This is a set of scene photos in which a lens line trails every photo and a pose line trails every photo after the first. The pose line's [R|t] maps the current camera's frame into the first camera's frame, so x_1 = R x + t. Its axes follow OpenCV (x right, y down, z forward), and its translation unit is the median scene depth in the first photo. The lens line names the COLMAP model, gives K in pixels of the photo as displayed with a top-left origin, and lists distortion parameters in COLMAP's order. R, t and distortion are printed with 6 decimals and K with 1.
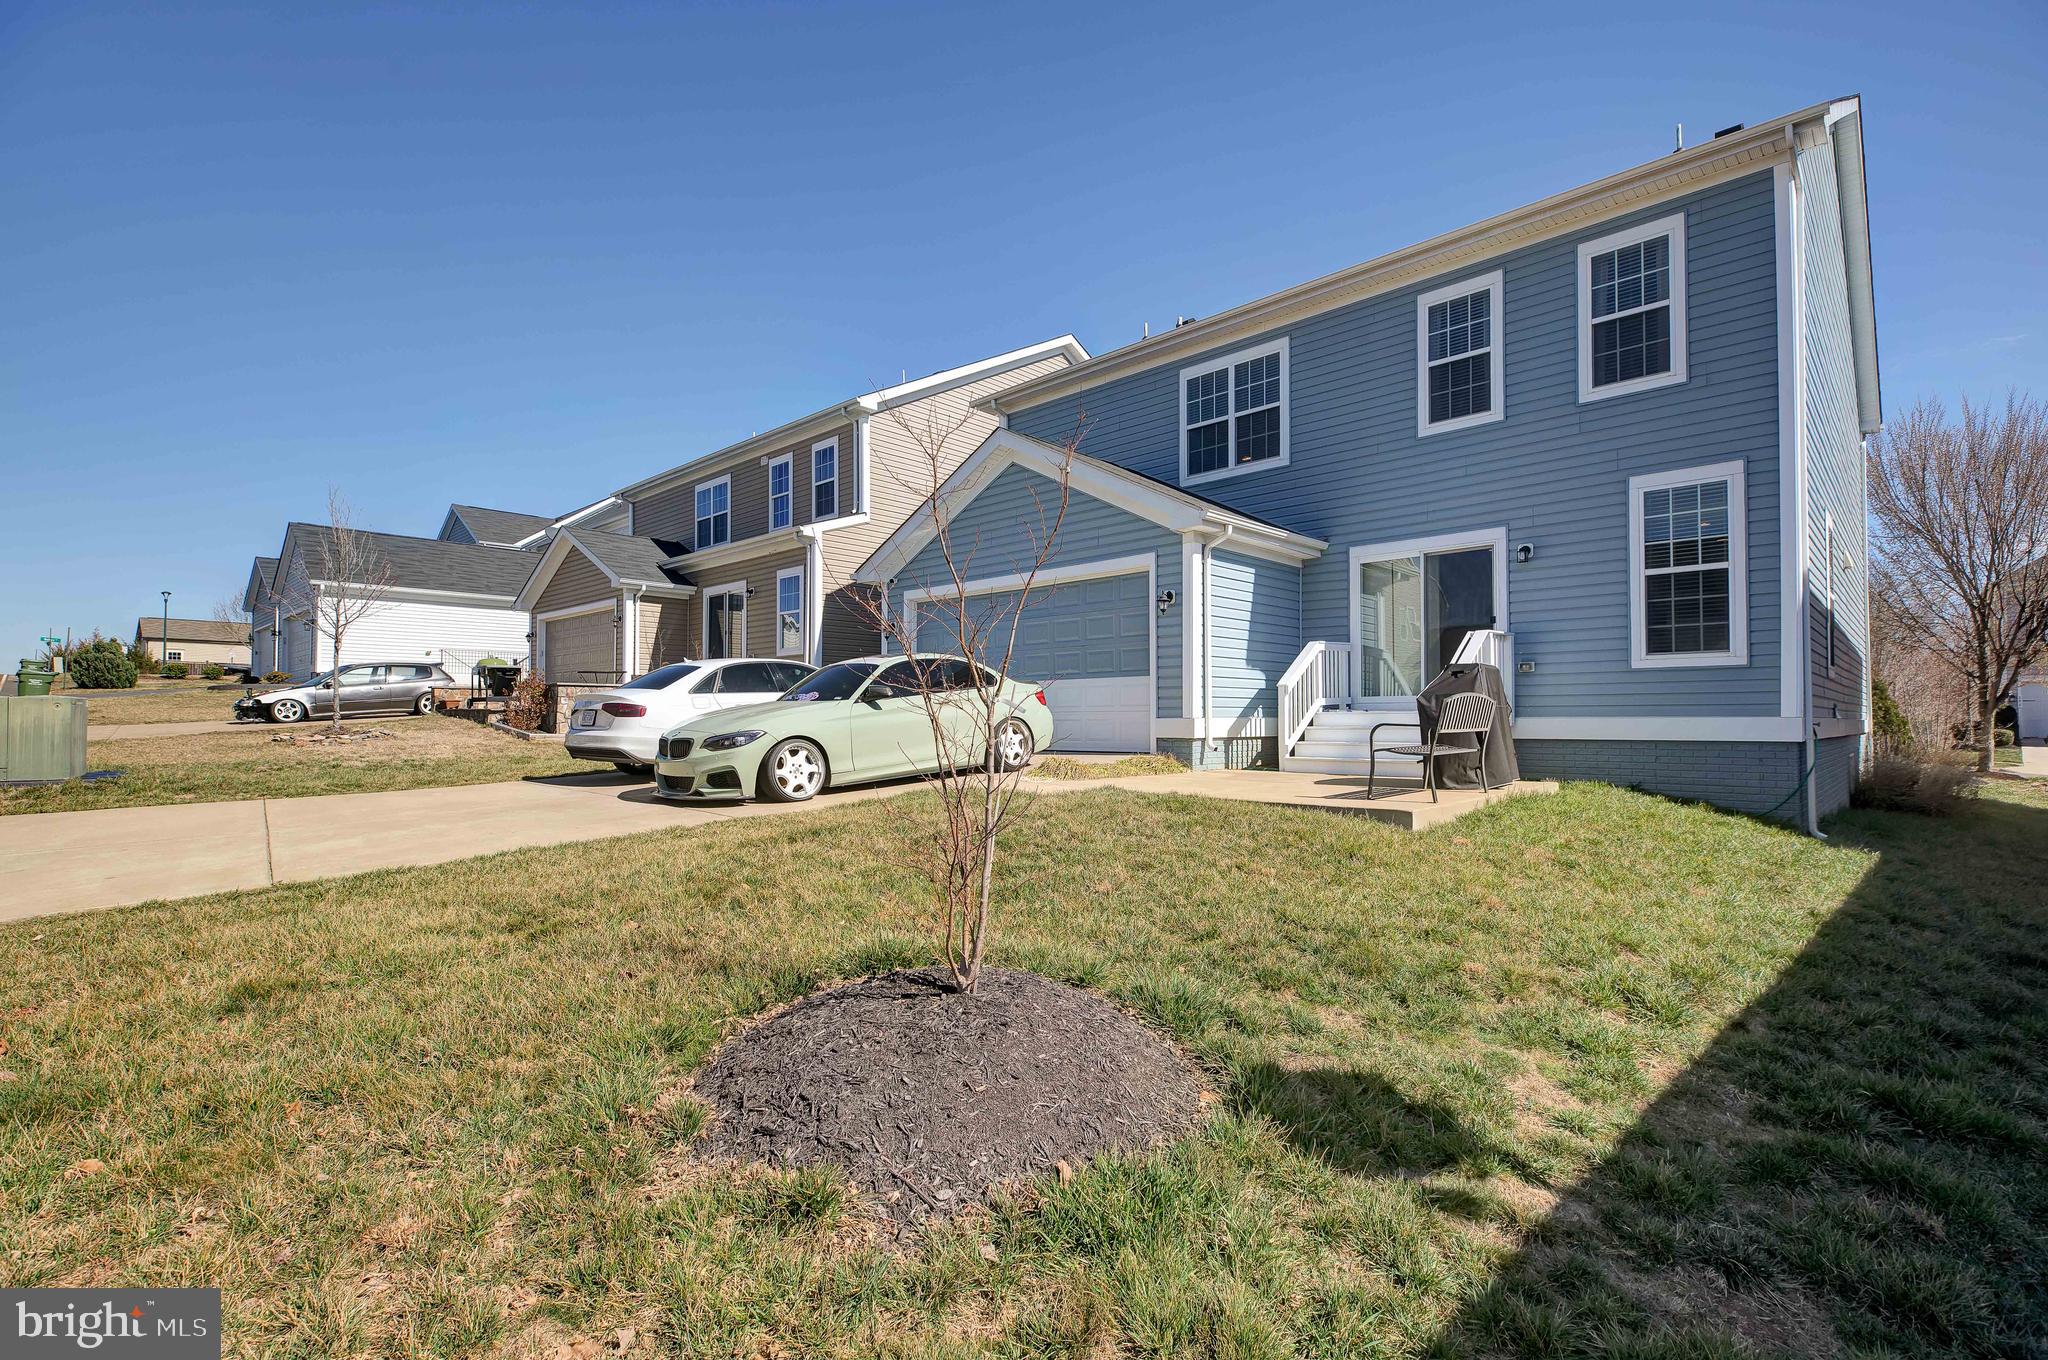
lens RADIAL K [[931.4, 0, 1012.2], [0, 931.4, 689.2], [0, 0, 1]] dist [0.020055, -0.002380]
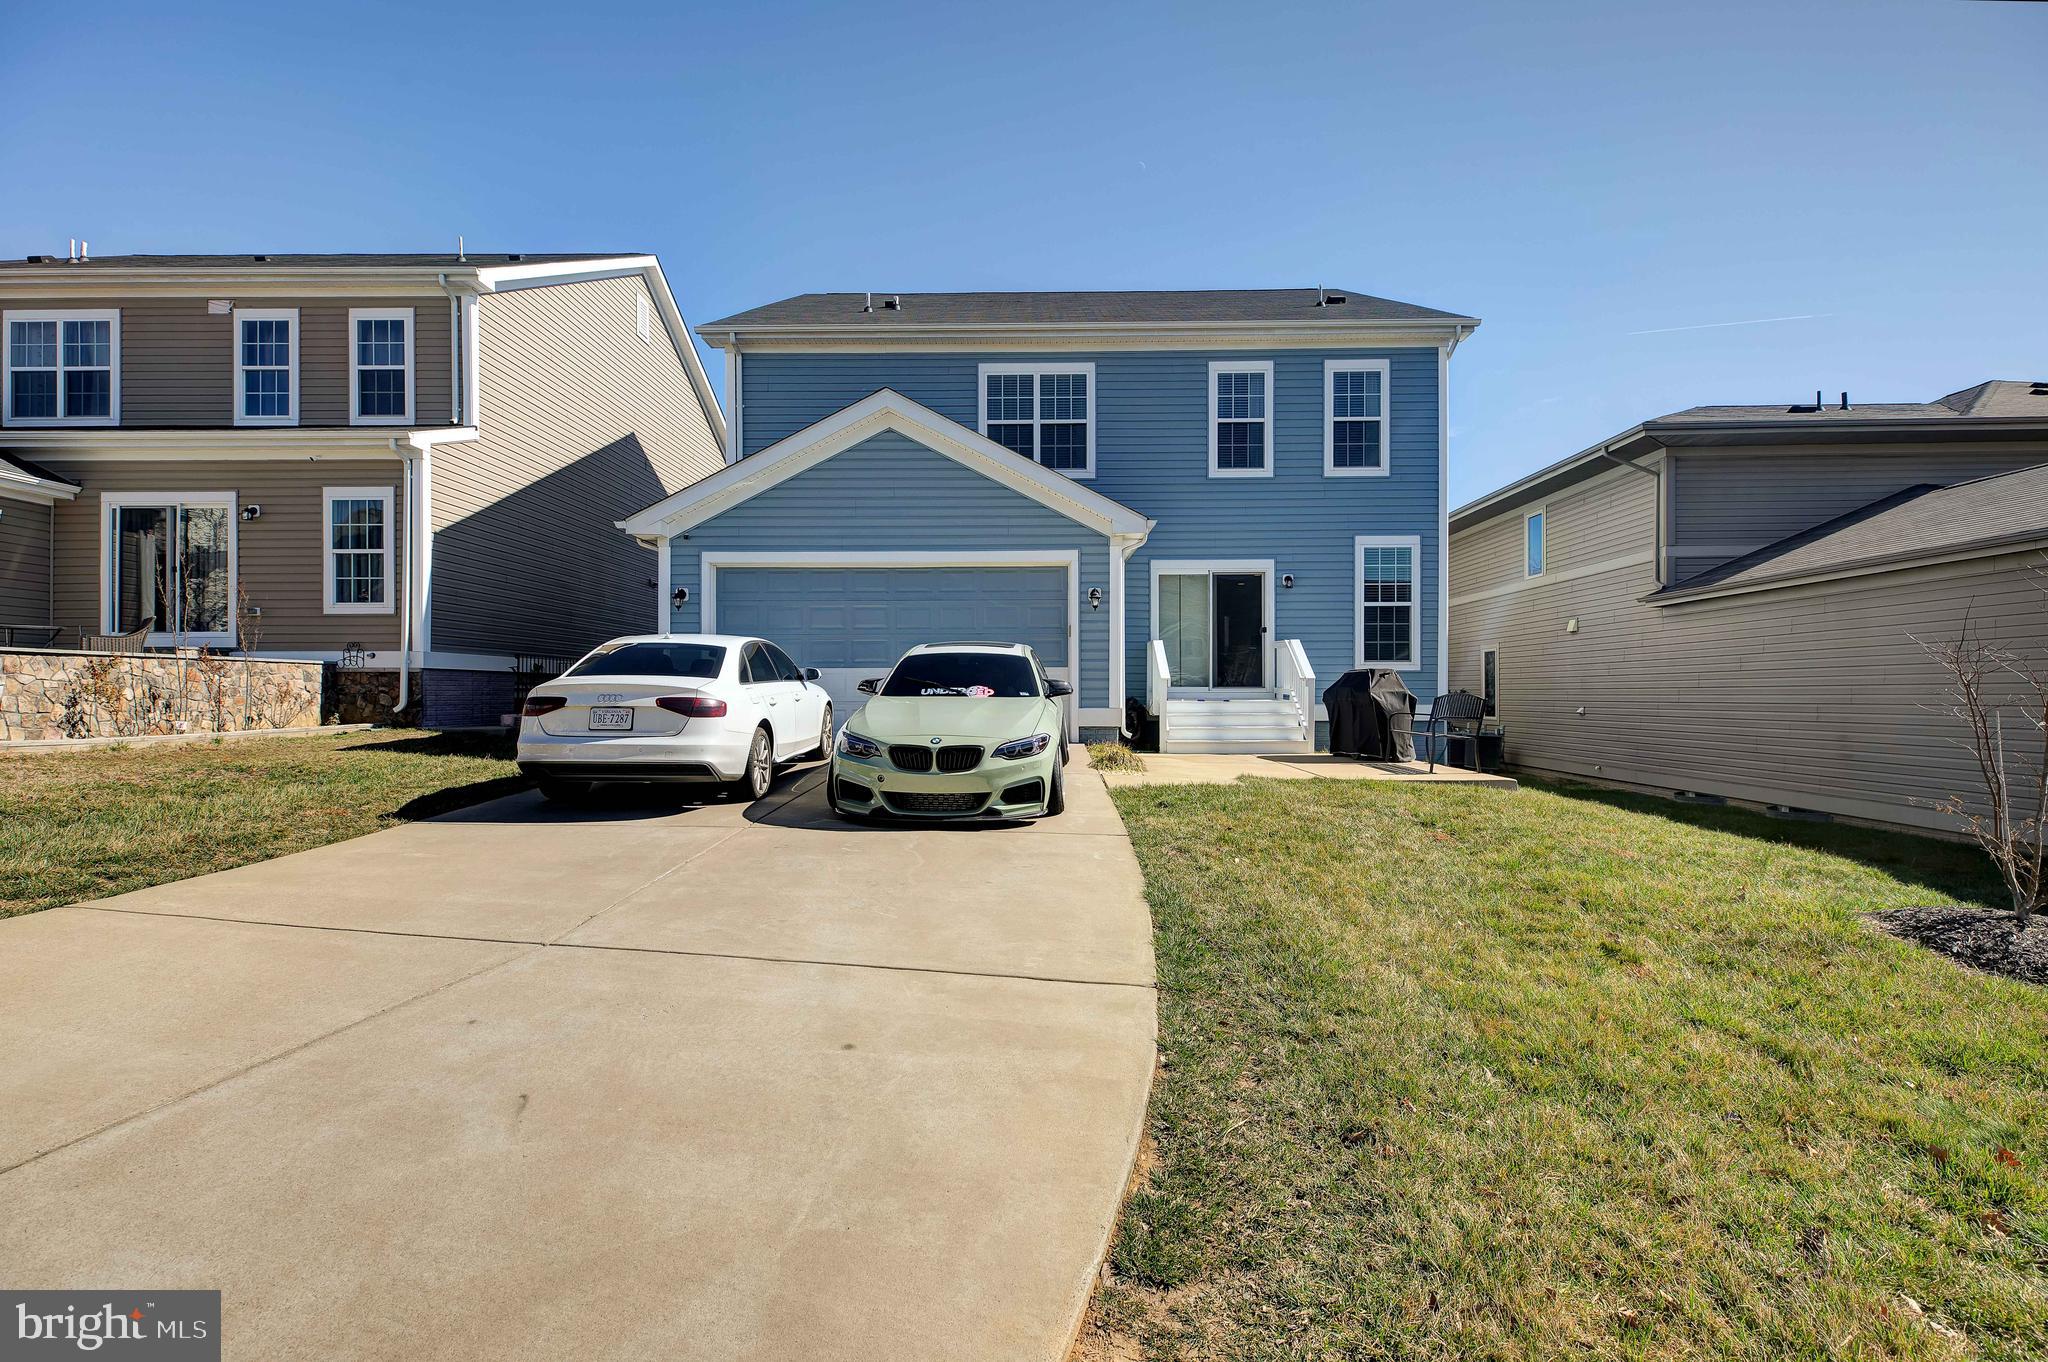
lens RADIAL K [[931.4, 0, 1025.8], [0, 931.4, 686.2], [0, 0, 1]] dist [0.020055, -0.002380]
pose [[0.739319, 0.005869, 0.673330, -0.601214], [-0.023560, 0.999575, 0.017156, -0.010134], [-0.672943, -0.028547, 0.739143, 0.260276]]
